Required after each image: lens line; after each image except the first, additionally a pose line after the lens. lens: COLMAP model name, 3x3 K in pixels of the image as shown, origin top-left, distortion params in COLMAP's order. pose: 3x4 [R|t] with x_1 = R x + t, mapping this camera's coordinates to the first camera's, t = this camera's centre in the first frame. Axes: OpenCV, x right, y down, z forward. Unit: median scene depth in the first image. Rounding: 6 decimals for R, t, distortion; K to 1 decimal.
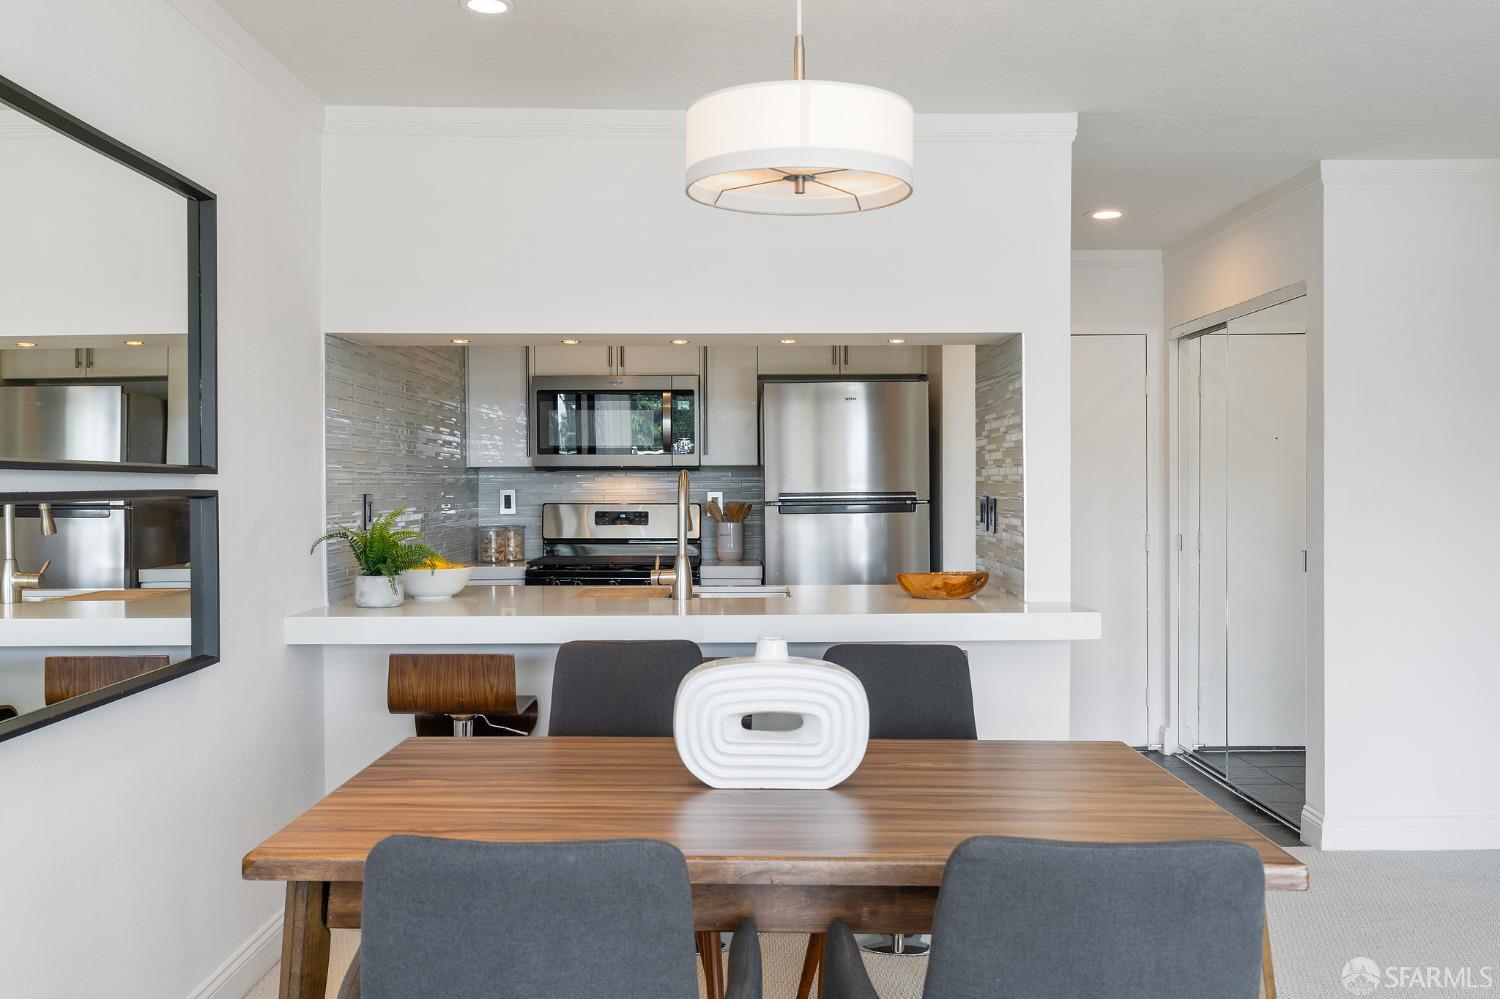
lens RADIAL K [[1262.7, 0, 743.2], [0, 1262.7, 502.7], [0, 0, 1]] dist [0.008817, 0.009991]
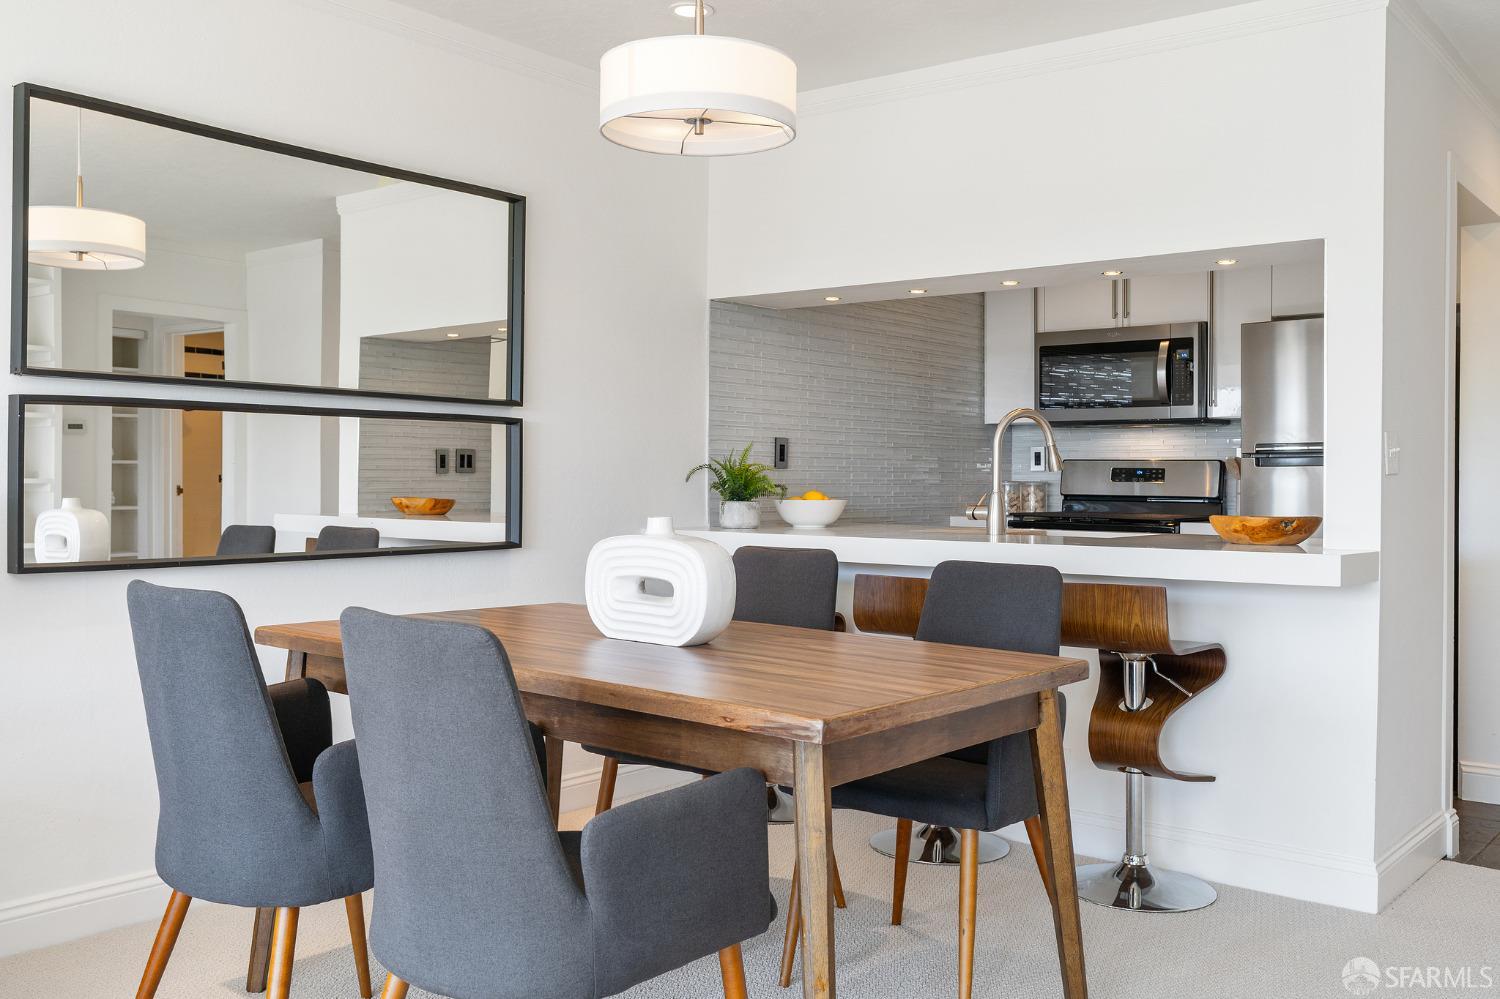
lens RADIAL K [[1262.7, 0, 738.9], [0, 1262.7, 490.9], [0, 0, 1]] dist [0.008817, 0.009991]
pose [[0.798515, 0.018576, -0.601688, 0.322377], [-0.017595, 0.999817, 0.007517, 0.029776], [0.601718, 0.004584, 0.798696, 0.042713]]
